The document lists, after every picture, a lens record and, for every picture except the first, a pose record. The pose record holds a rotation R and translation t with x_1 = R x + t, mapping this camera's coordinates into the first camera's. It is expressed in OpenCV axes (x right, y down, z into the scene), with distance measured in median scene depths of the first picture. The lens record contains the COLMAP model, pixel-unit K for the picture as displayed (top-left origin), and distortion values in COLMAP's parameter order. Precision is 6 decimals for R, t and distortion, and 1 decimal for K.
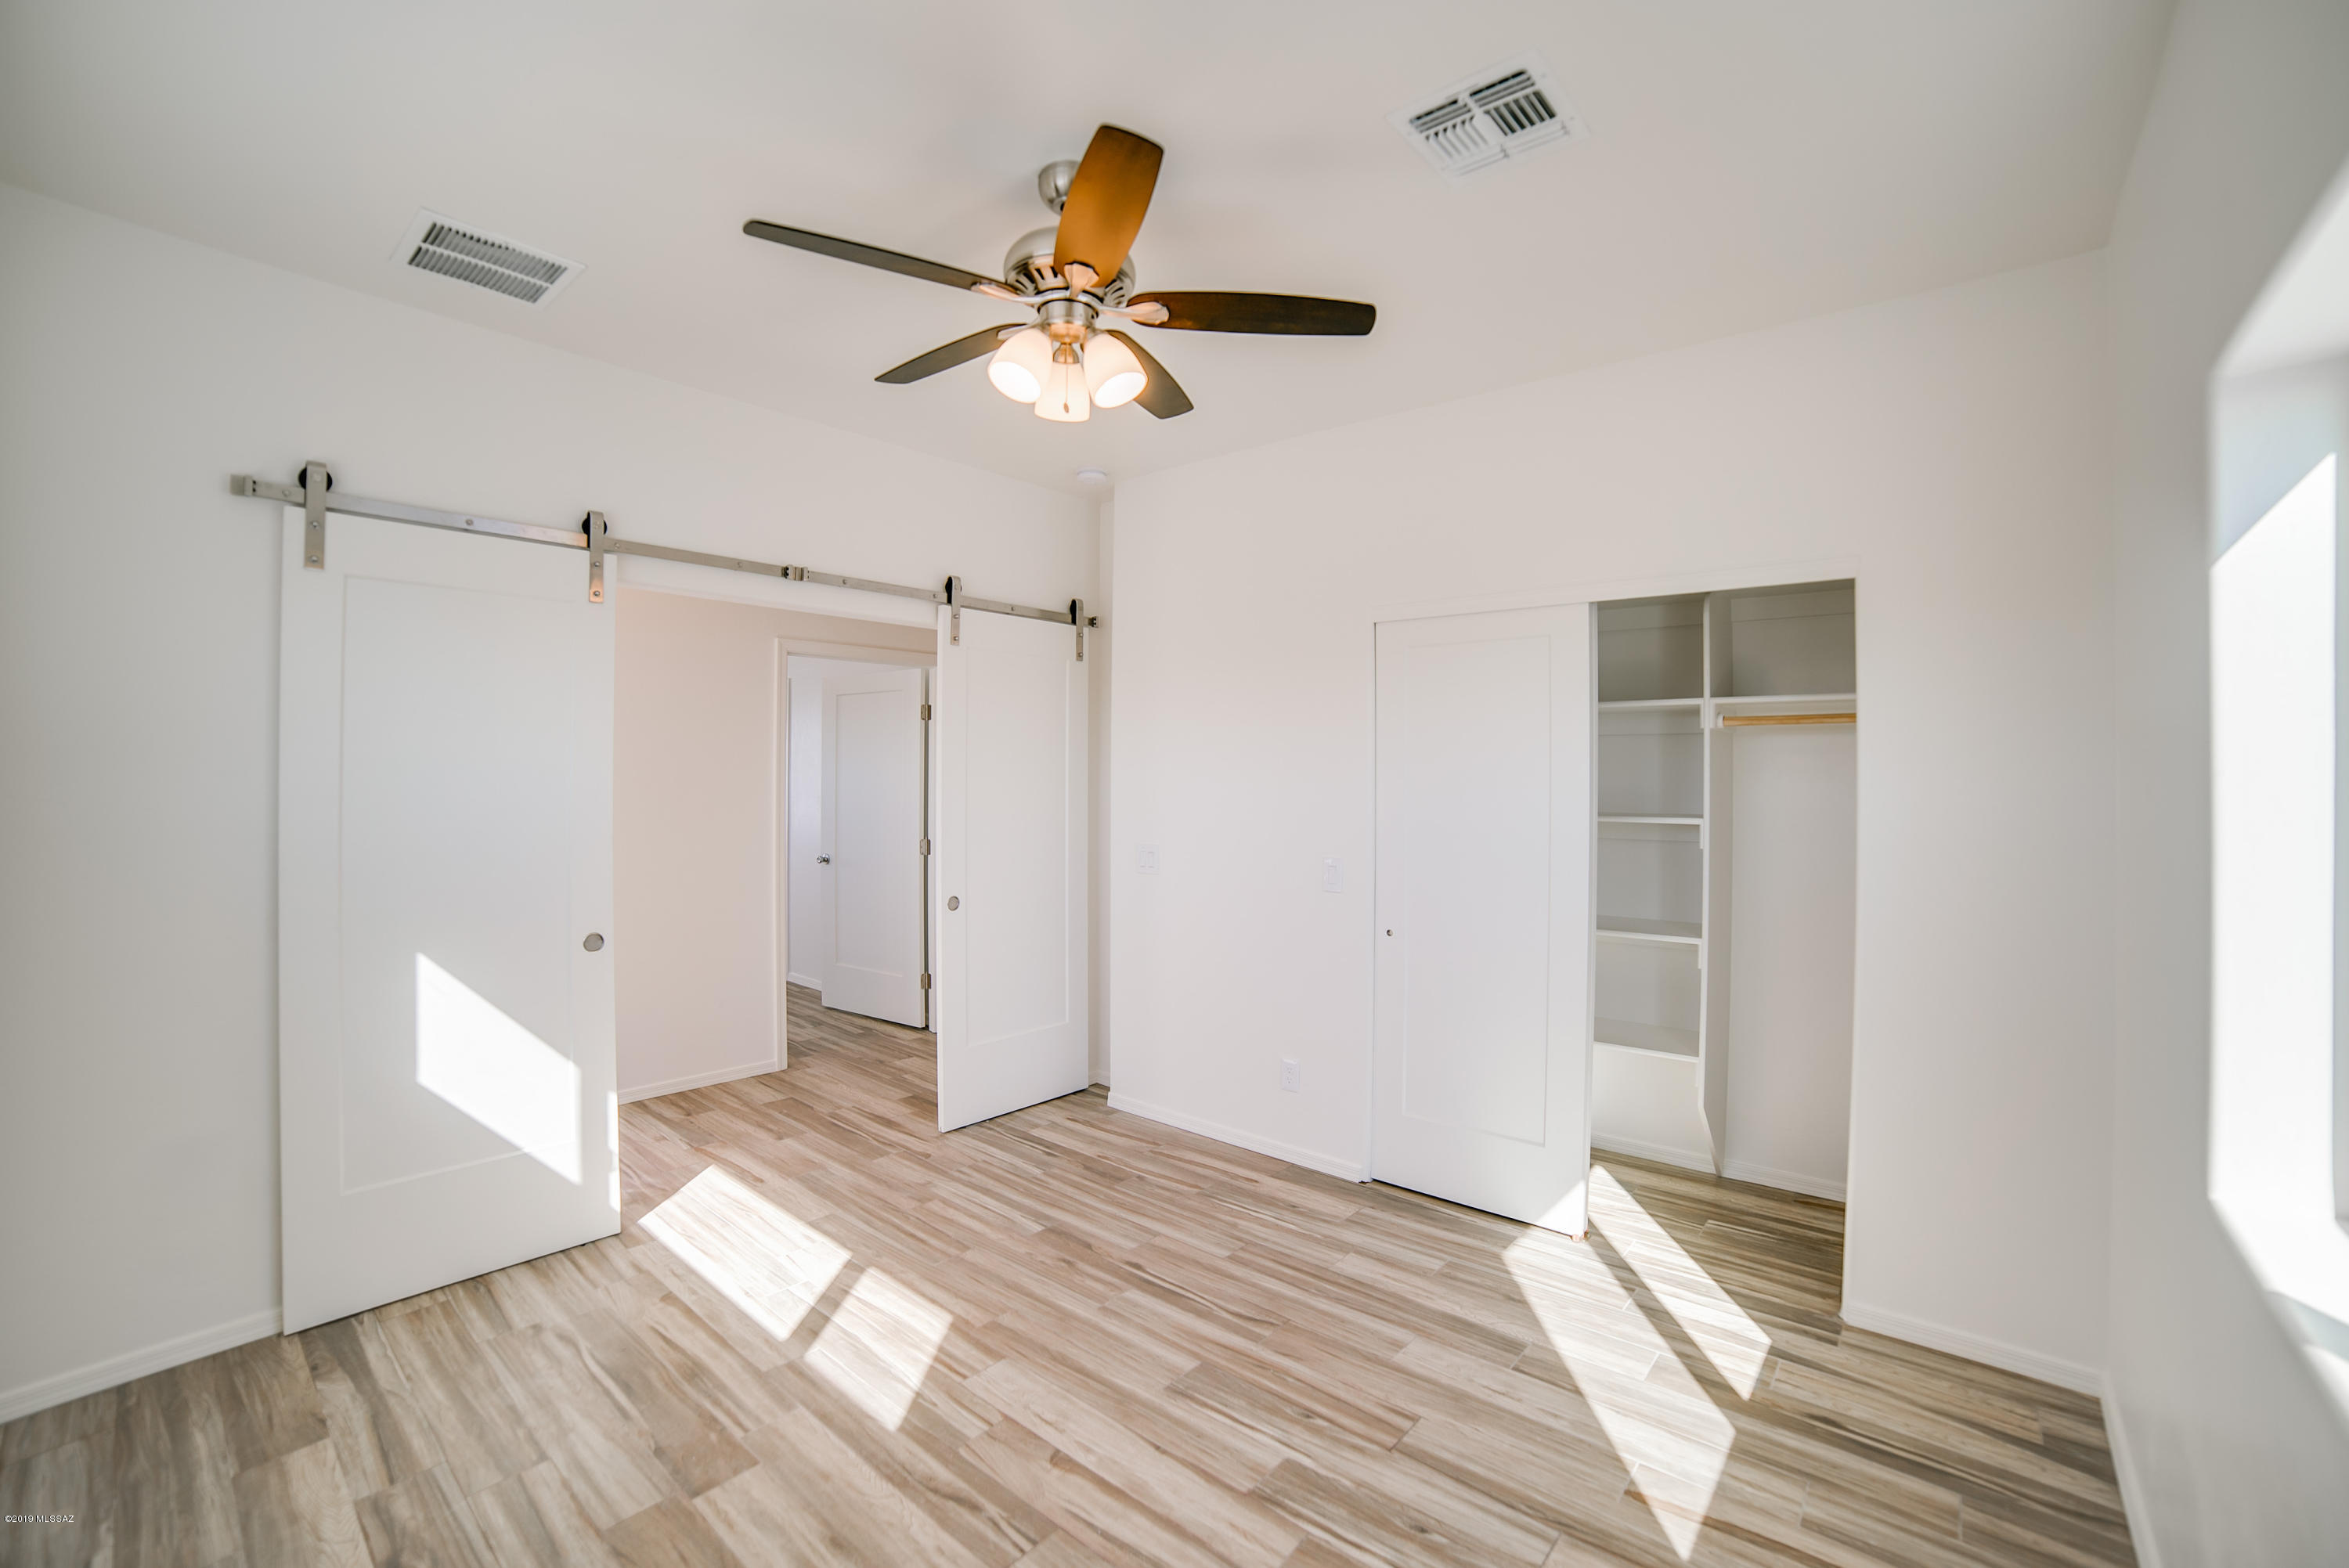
lens RADIAL K [[973.3, 0, 1188.9], [0, 973.3, 780.9], [0, 0, 1]] dist [-0.110481, 0.038676]
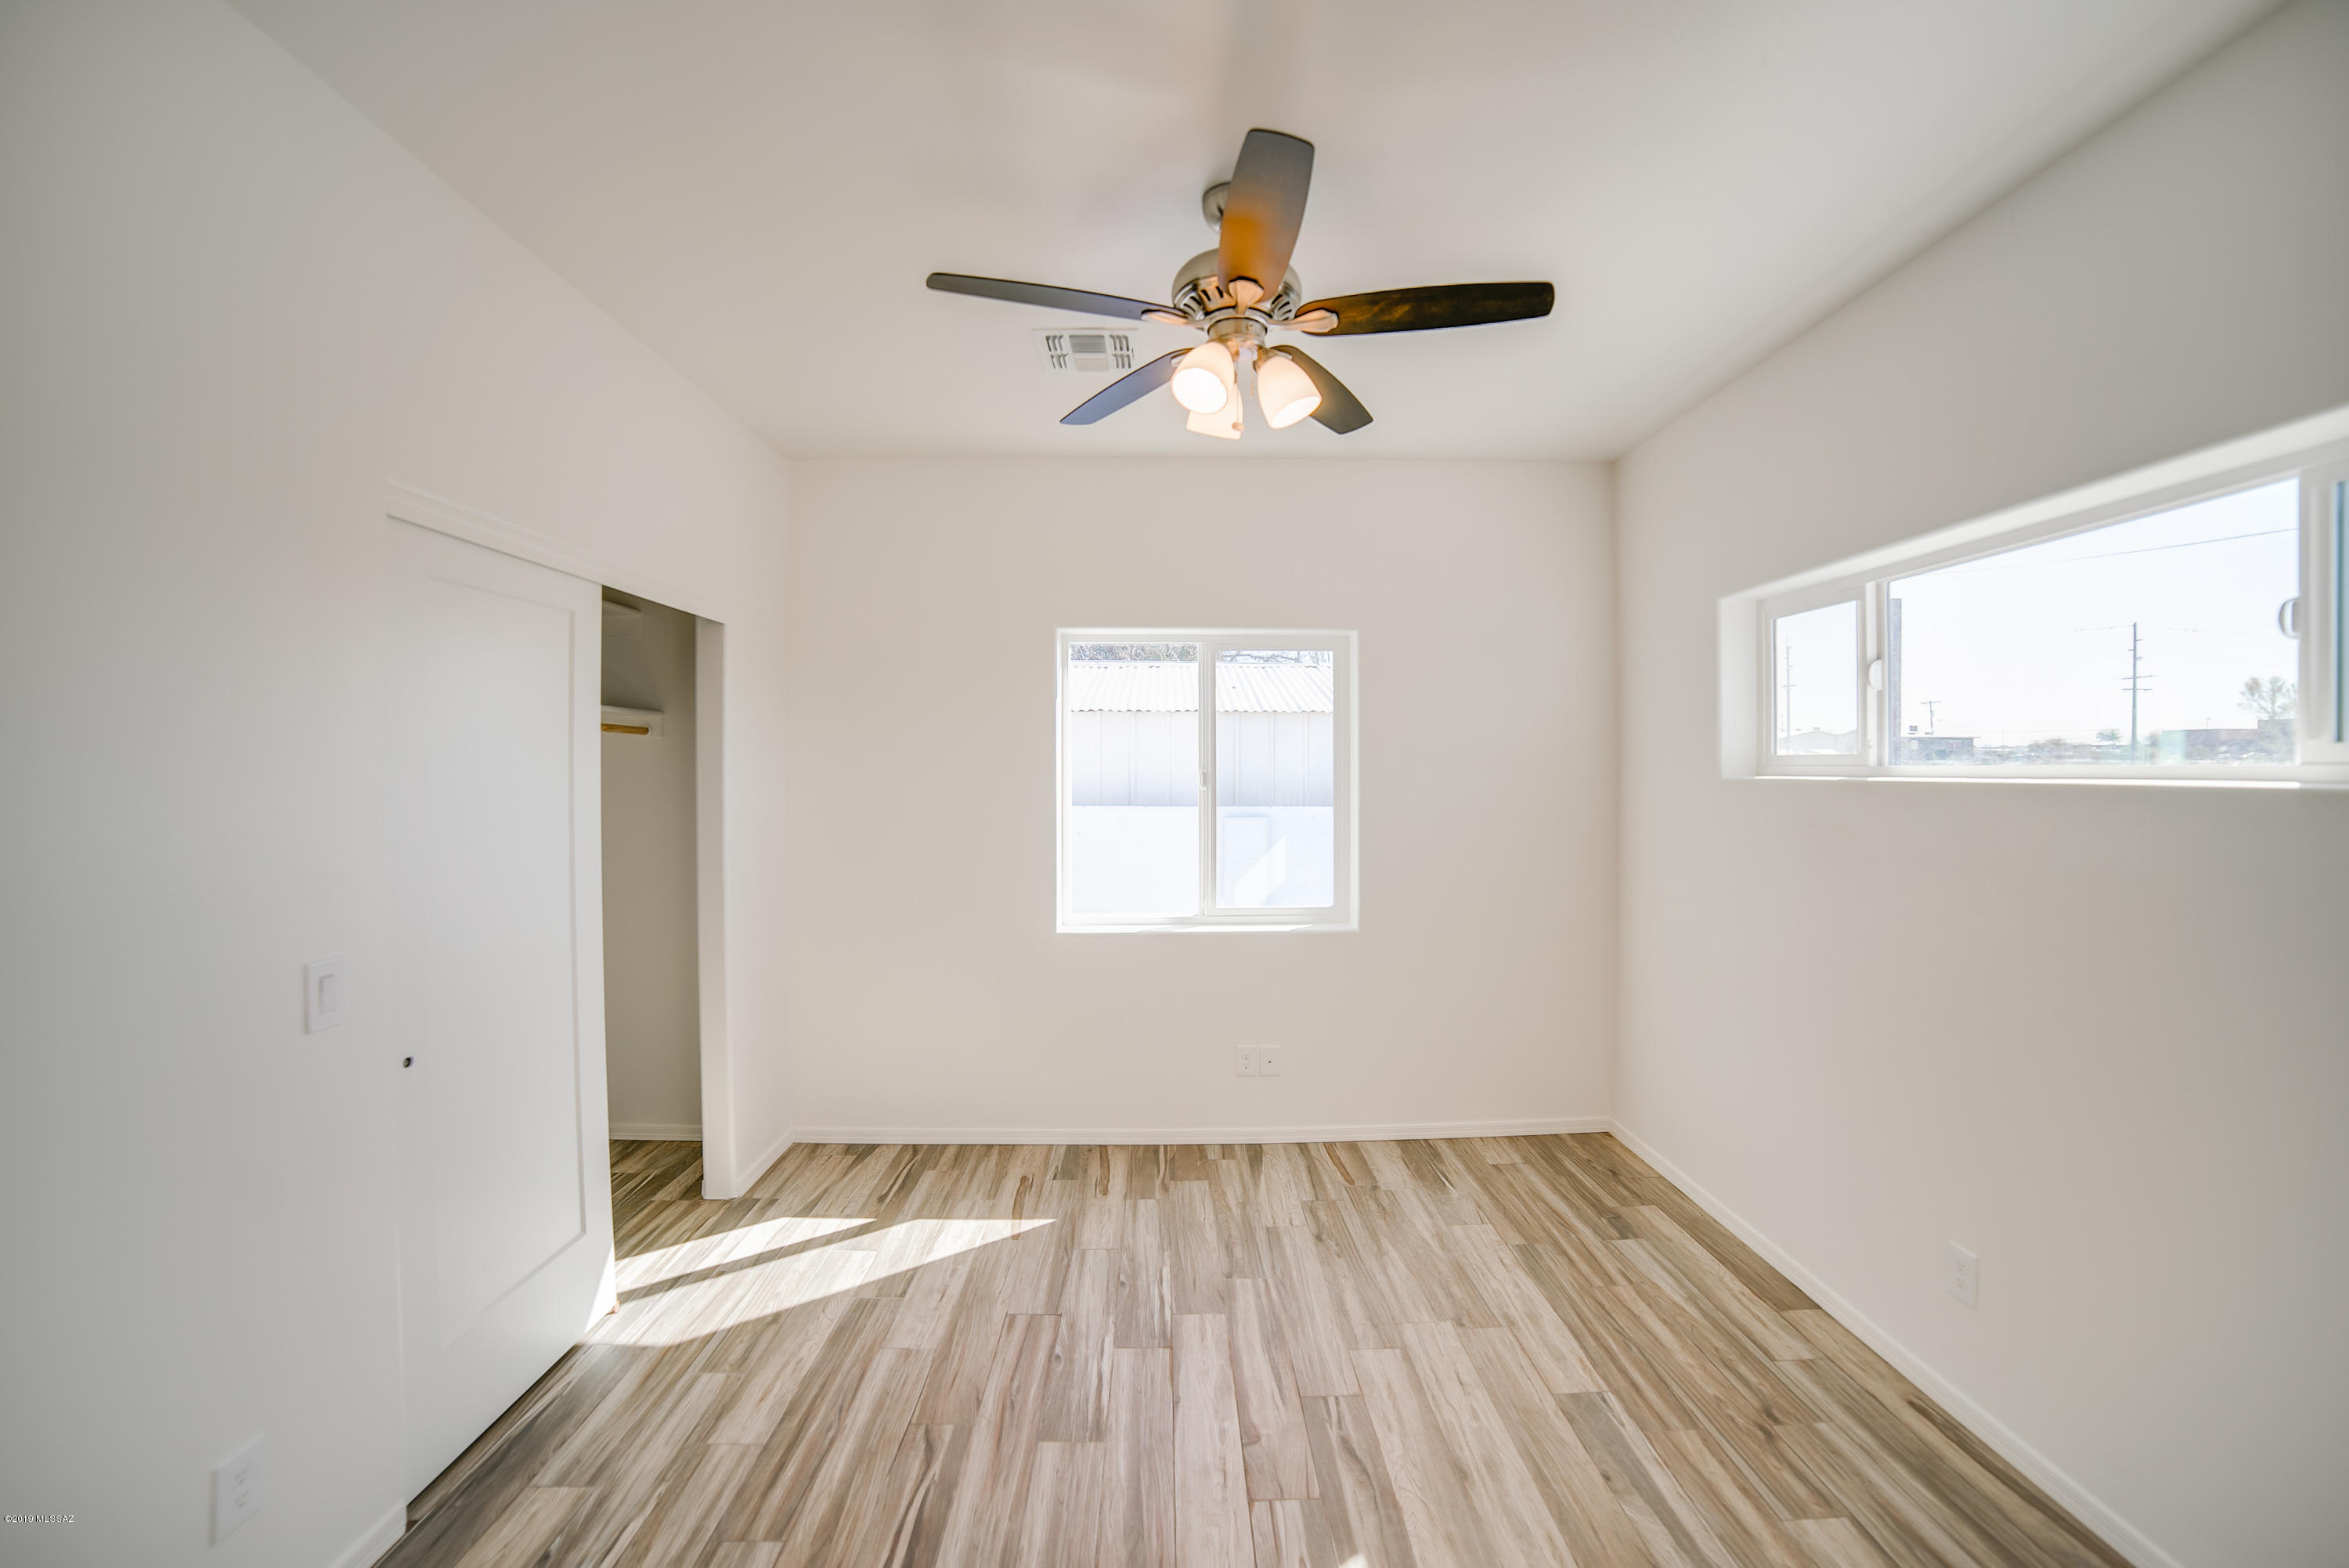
lens RADIAL K [[973.3, 0, 1188.9], [0, 973.3, 780.9], [0, 0, 1]] dist [-0.110481, 0.038676]
pose [[-0.663676, -0.016012, 0.747848, -0.810631], [-0.000981, 0.999789, 0.020536, -0.035931], [-0.748019, 0.012895, -0.663552, 1.619686]]
